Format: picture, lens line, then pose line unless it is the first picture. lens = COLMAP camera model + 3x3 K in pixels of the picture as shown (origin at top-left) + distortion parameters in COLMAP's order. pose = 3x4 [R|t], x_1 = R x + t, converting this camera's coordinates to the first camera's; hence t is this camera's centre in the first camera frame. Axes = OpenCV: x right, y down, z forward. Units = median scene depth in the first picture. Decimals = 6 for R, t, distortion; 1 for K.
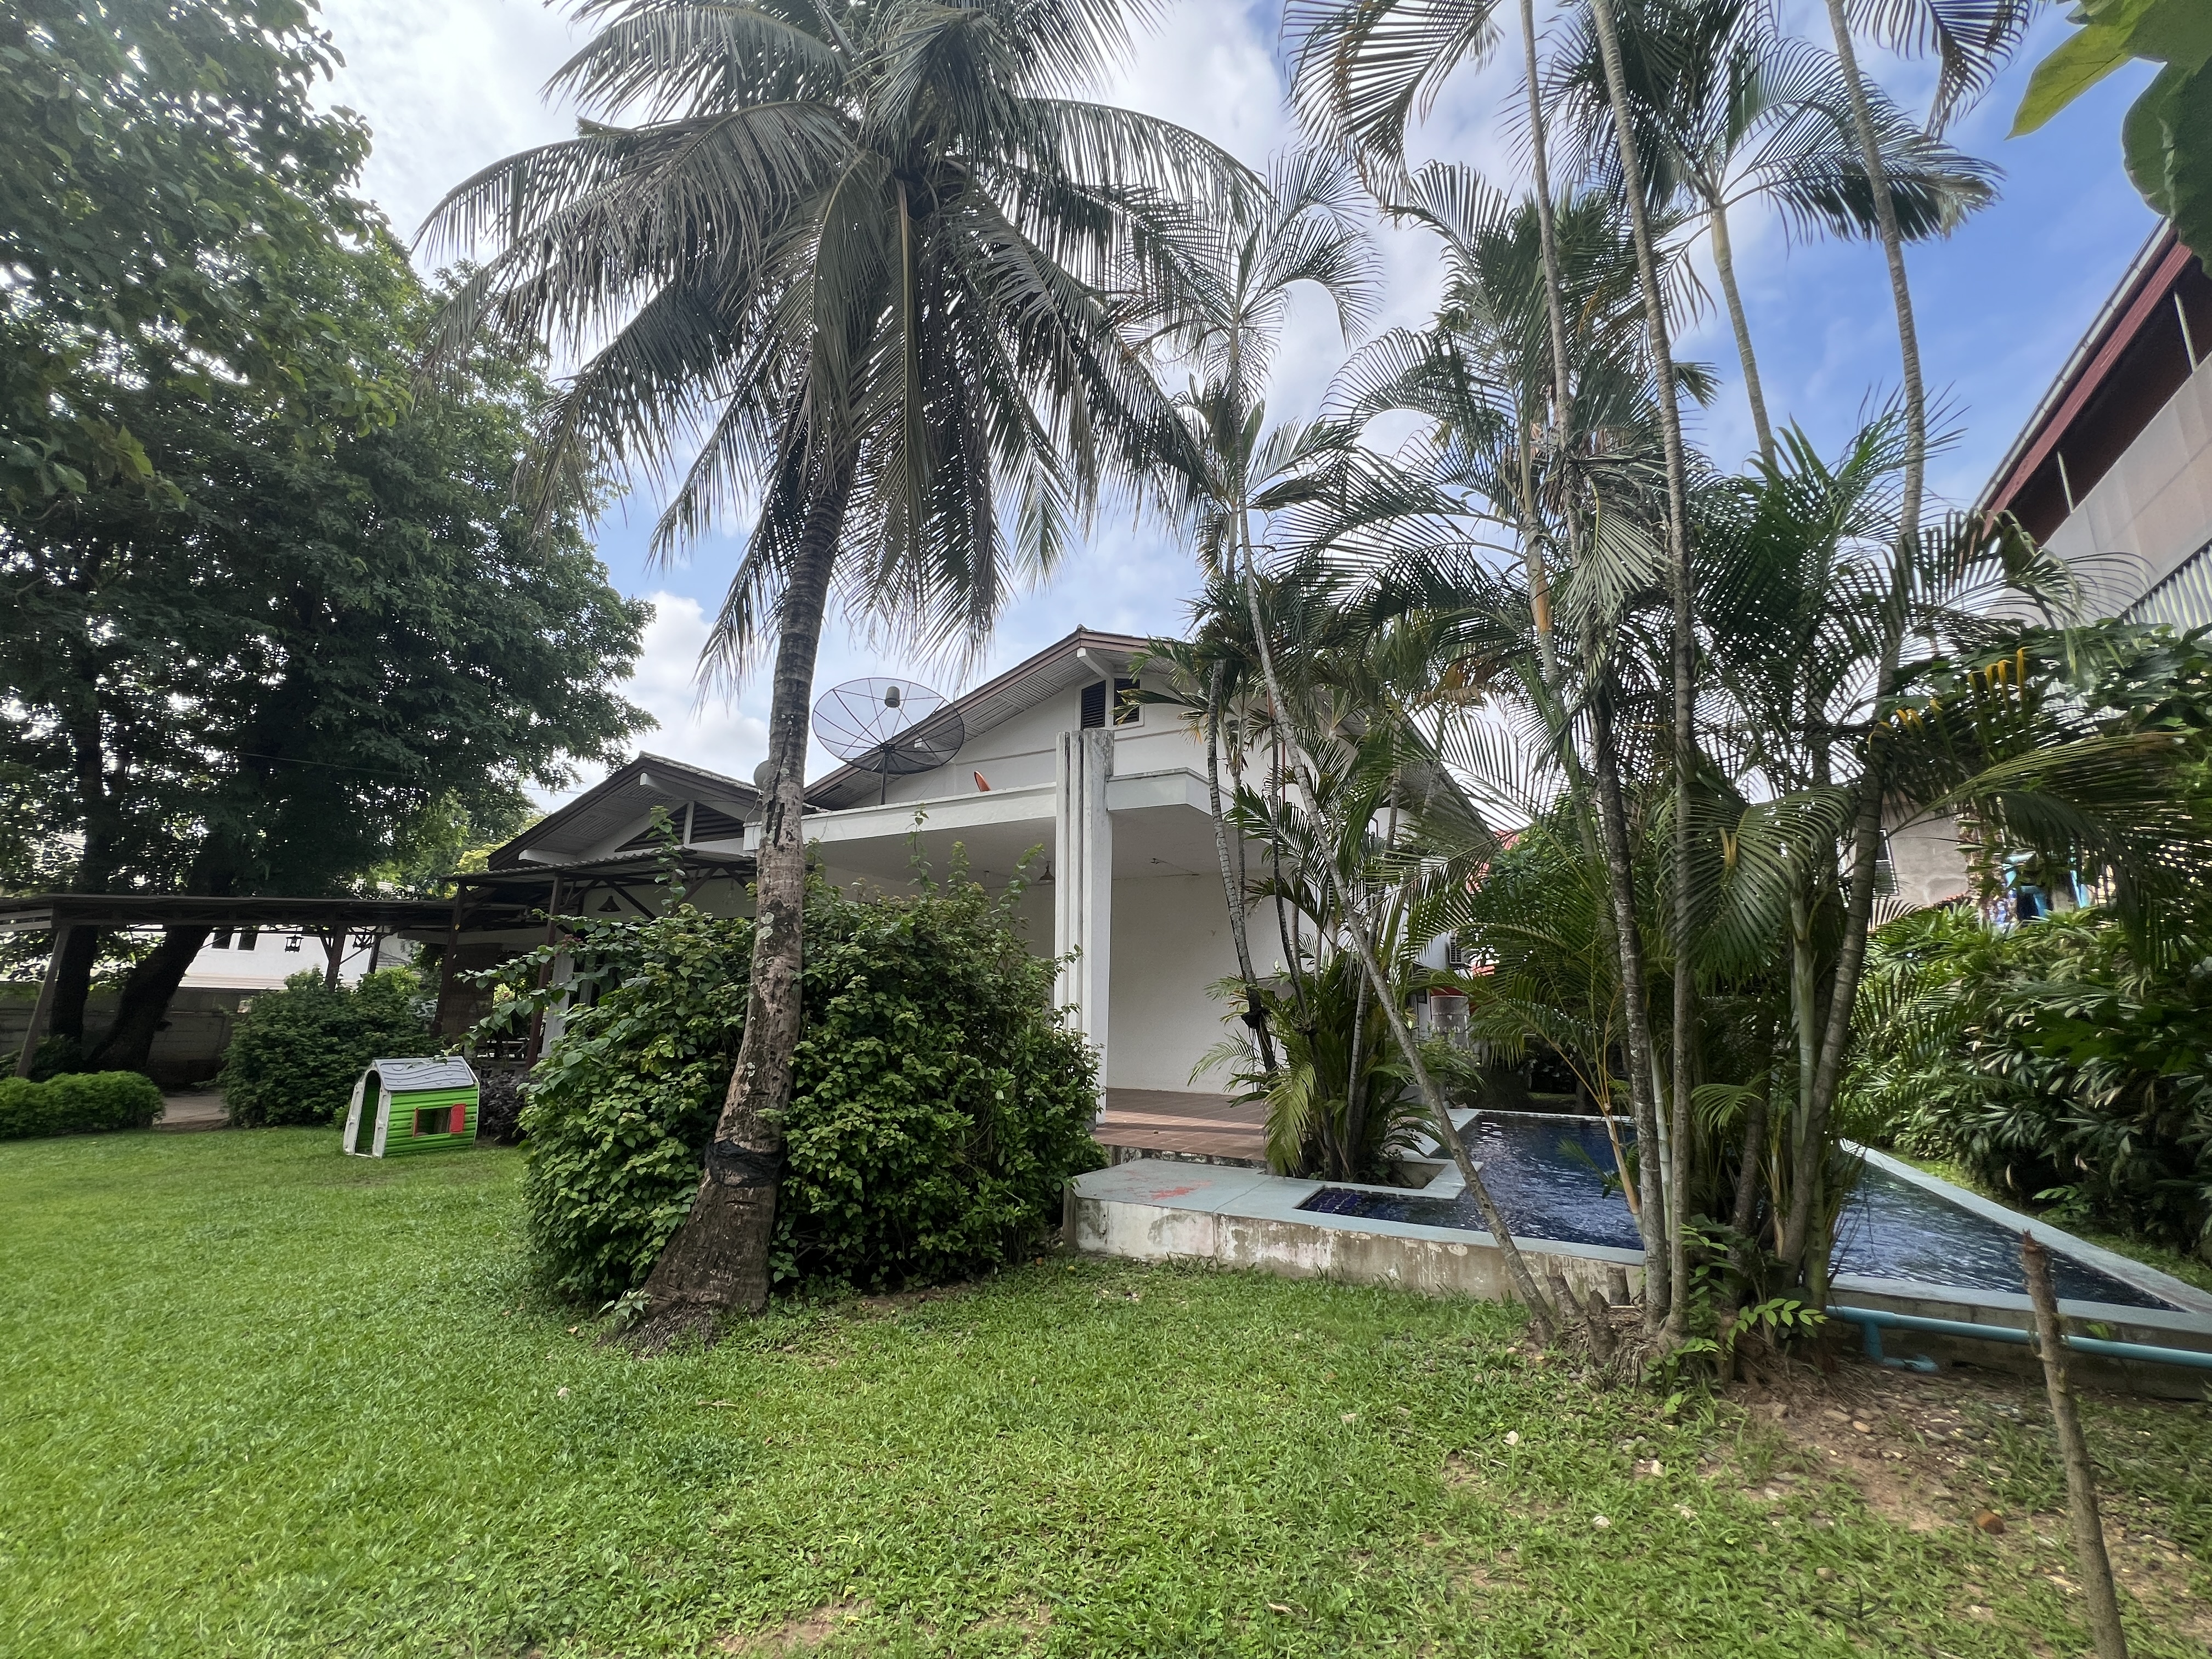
lens RADIAL K [[884.1, 0, 1106.0], [0, 884.1, 829.5], [0, 0, 1]] dist [-0.001335, 0.000207]
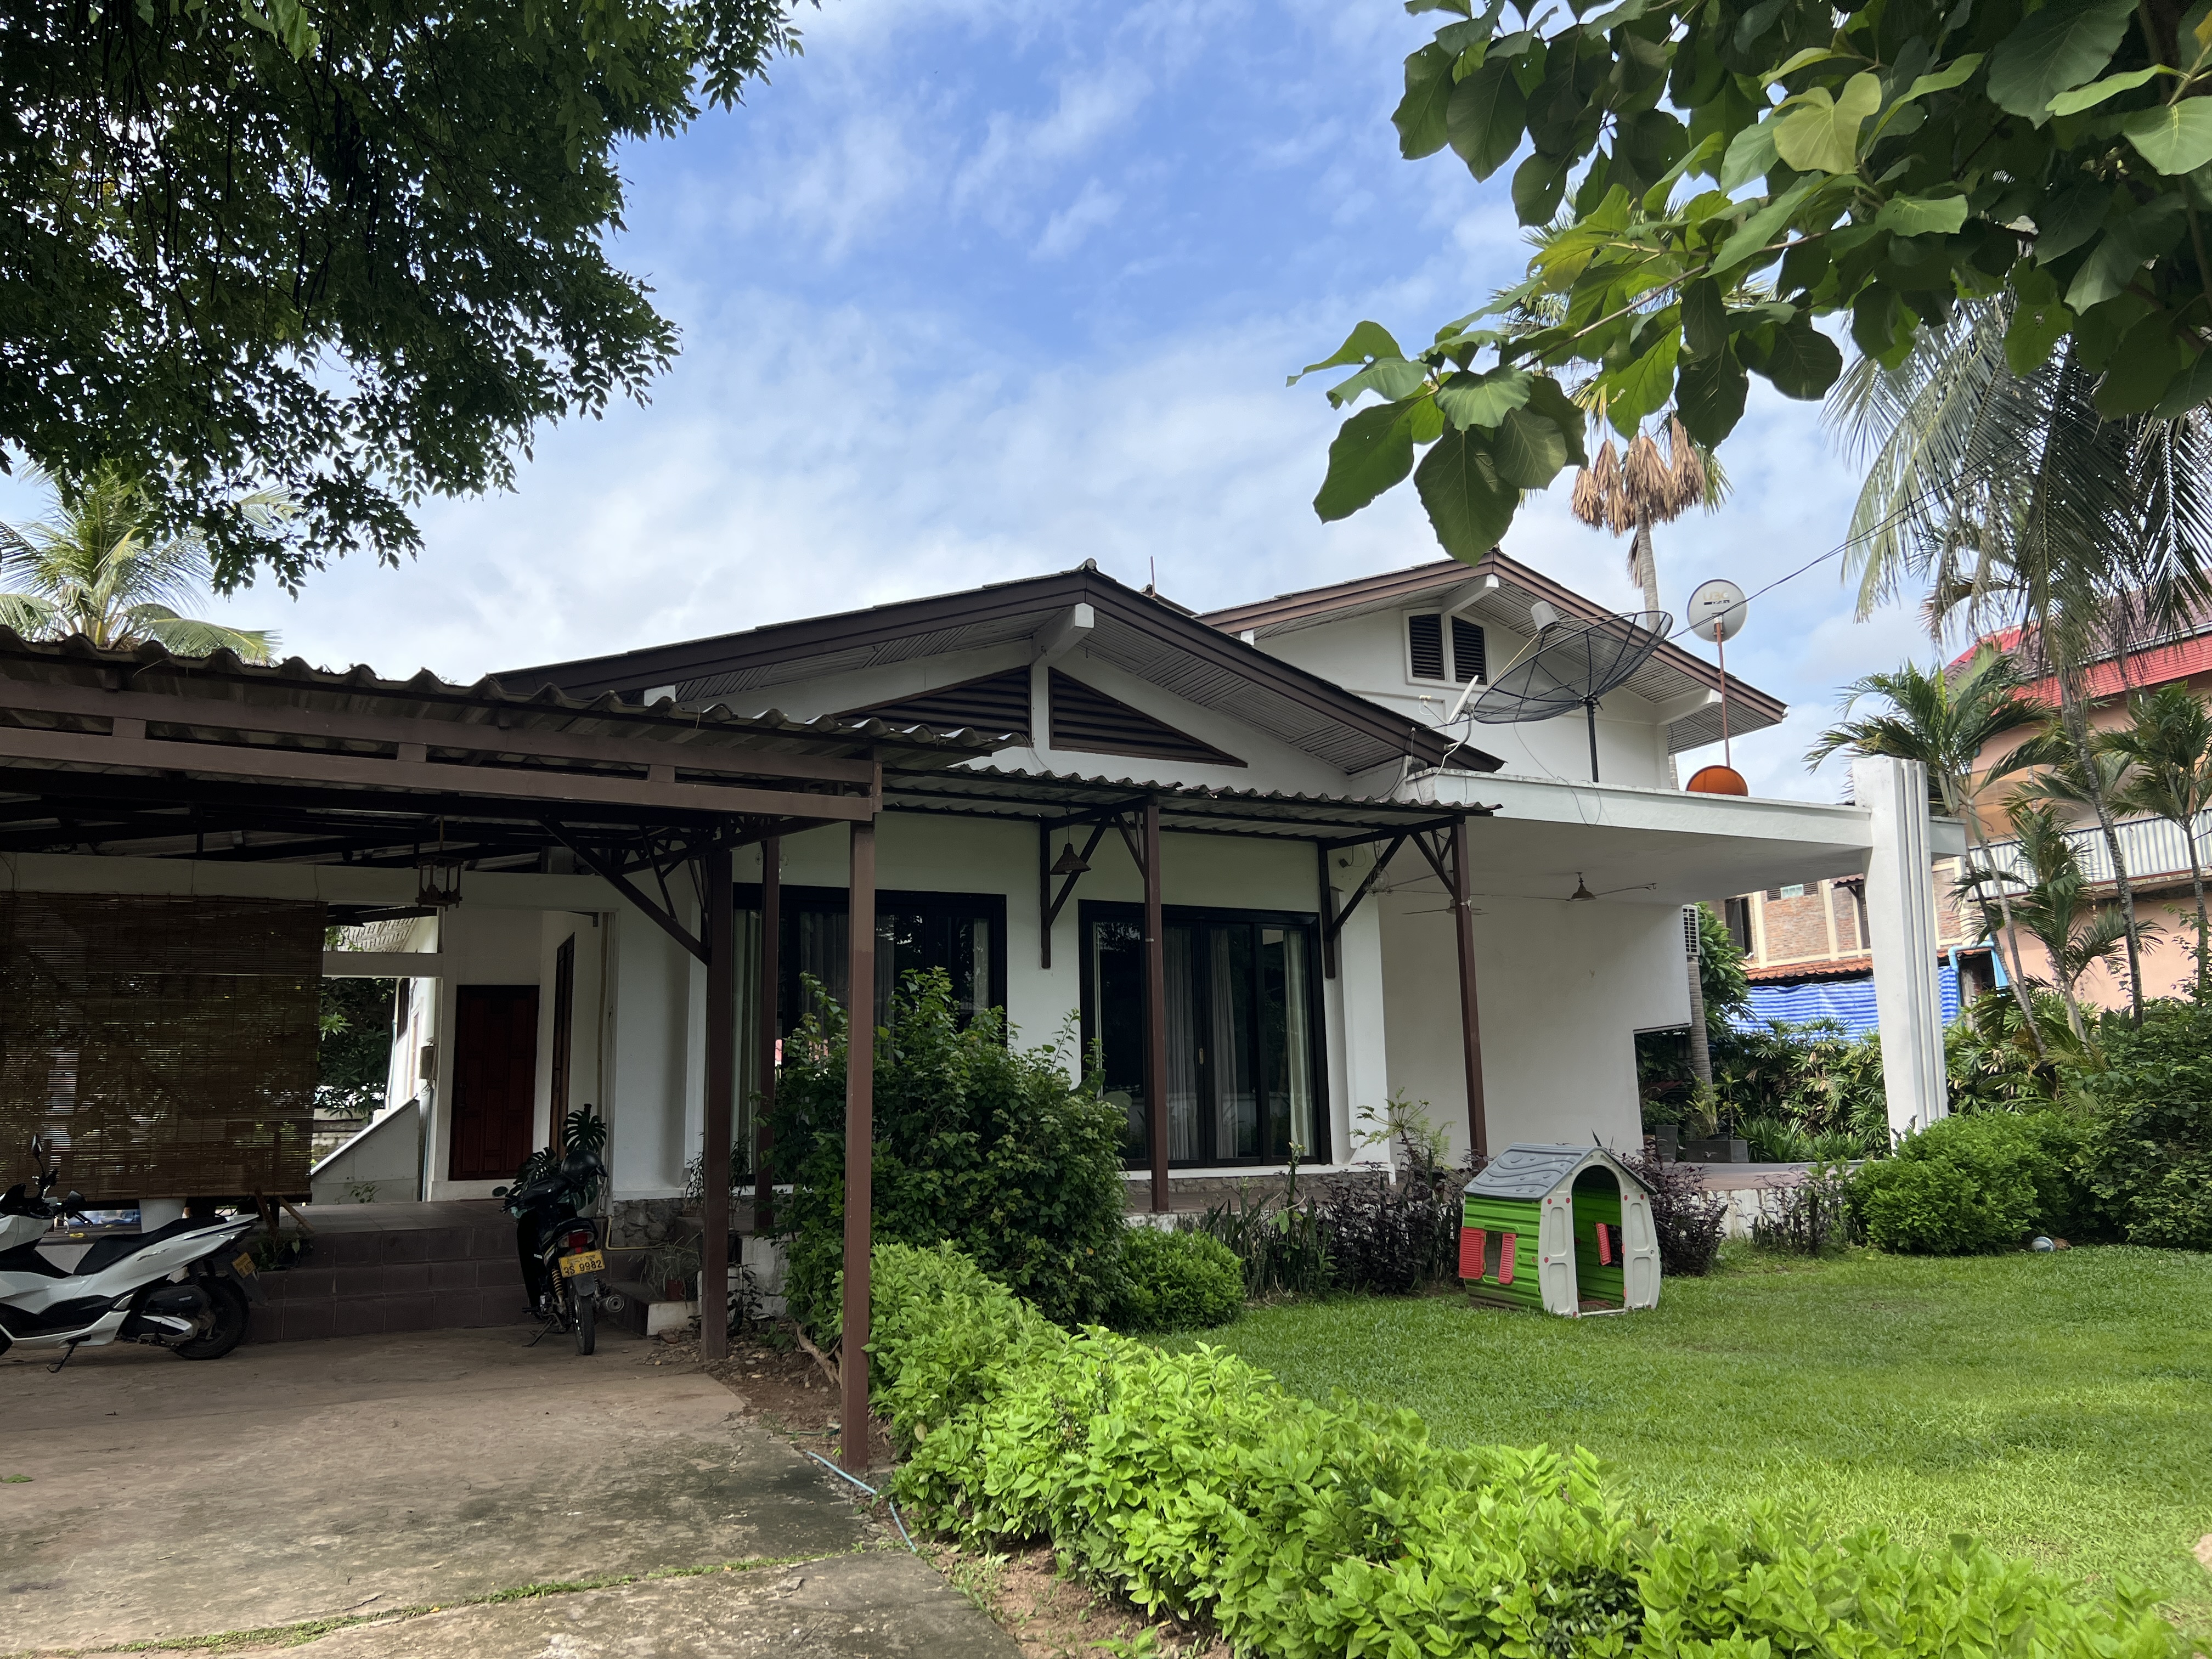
lens RADIAL K [[1683.9, 0, 1100.5], [0, 1683.9, 818.4], [0, 0, 1]] dist [0.044265, -0.030700]
pose [[0.577163, 0.124243, 0.807122, -1.919981], [-0.142231, 0.988546, -0.050462, 0.156252], [-0.804147, -0.085673, 0.588224, 0.633453]]
